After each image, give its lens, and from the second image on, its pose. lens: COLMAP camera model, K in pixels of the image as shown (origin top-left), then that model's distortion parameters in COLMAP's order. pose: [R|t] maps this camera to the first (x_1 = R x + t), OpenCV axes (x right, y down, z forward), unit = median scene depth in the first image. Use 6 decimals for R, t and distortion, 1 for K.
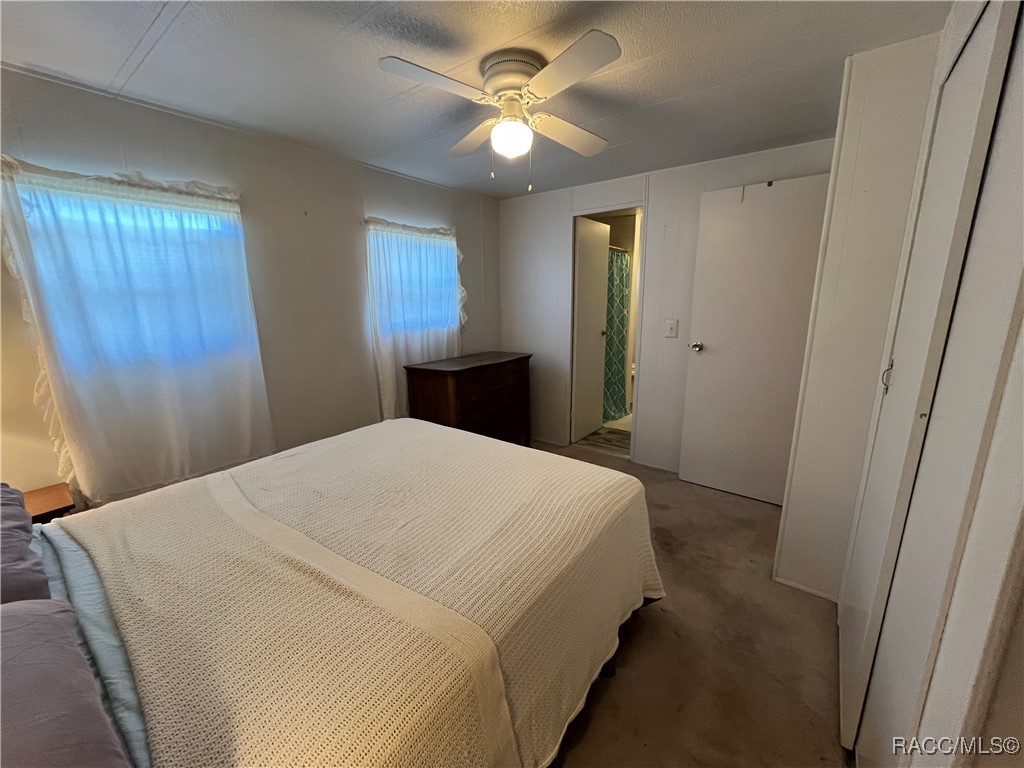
lens RADIAL K [[411.6, 0, 509.7], [0, 411.6, 384.1], [0, 0, 1]] dist [-0.003806, 0.000032]
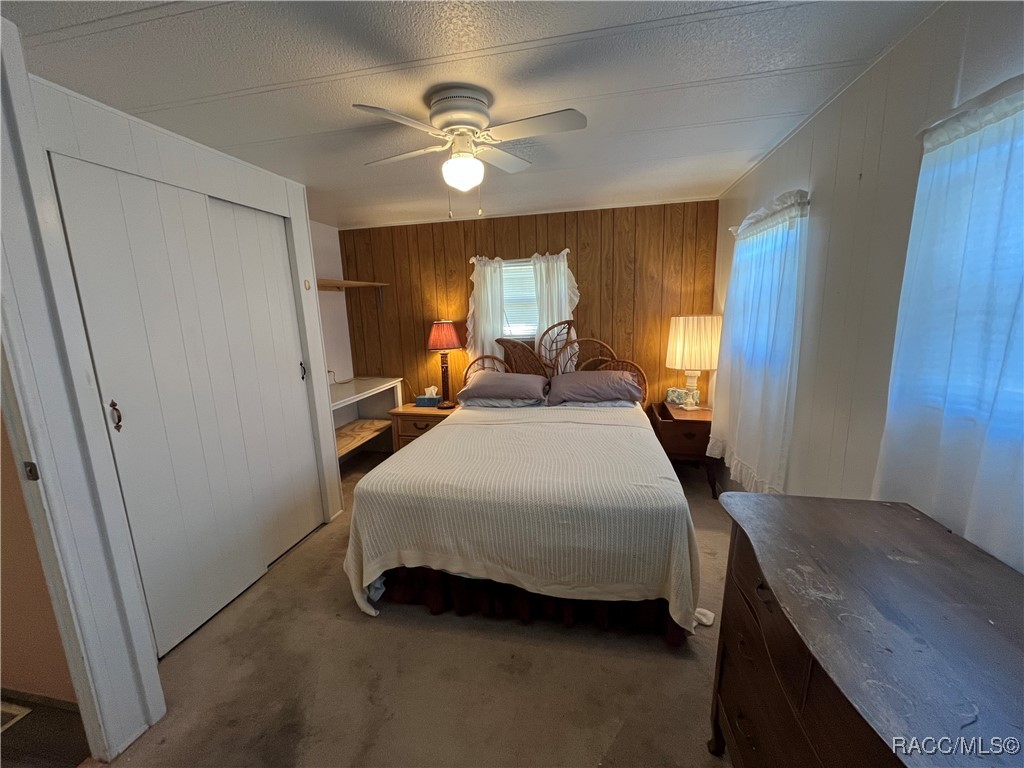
lens RADIAL K [[411.6, 0, 509.7], [0, 411.6, 384.1], [0, 0, 1]] dist [-0.003806, 0.000032]
pose [[-0.901403, 0.116373, -0.417049, 0.320188], [-0.049559, 0.929143, 0.366384, -0.406329], [0.430135, 0.350928, -0.831765, 1.723973]]
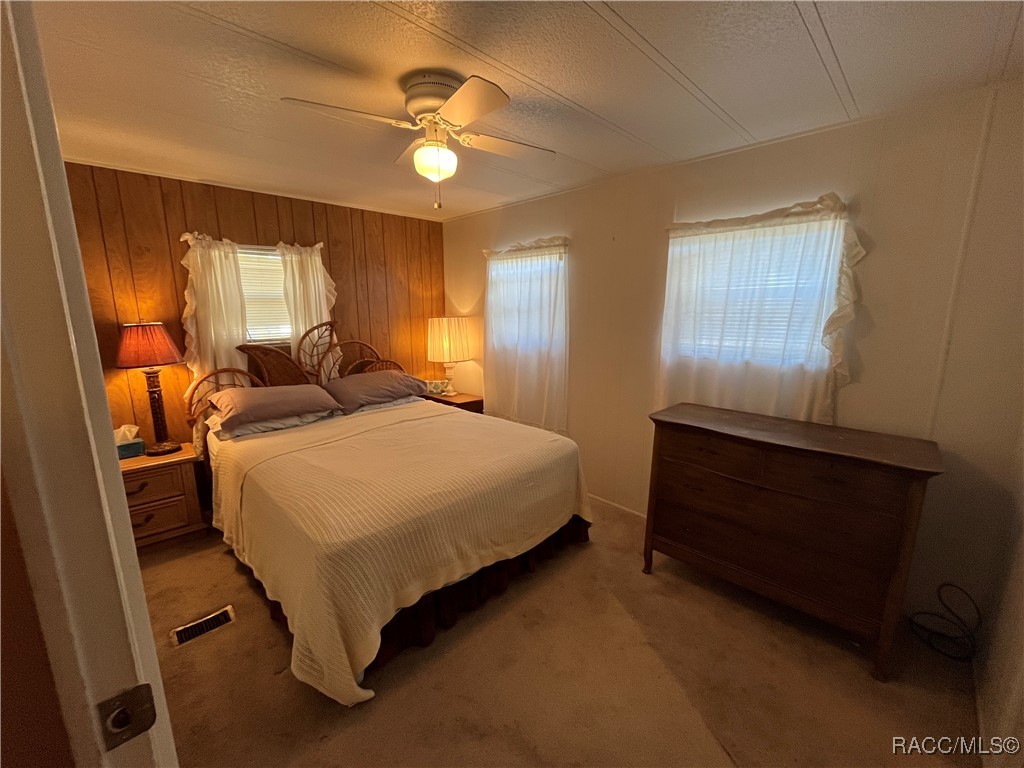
lens RADIAL K [[411.6, 0, 509.7], [0, 411.6, 384.1], [0, 0, 1]] dist [-0.003806, 0.000032]
pose [[-0.144186, 0.194511, -0.970245, 0.854195], [-0.201492, 0.954179, 0.221234, -0.288161], [0.968820, 0.227395, -0.098387, 1.152752]]
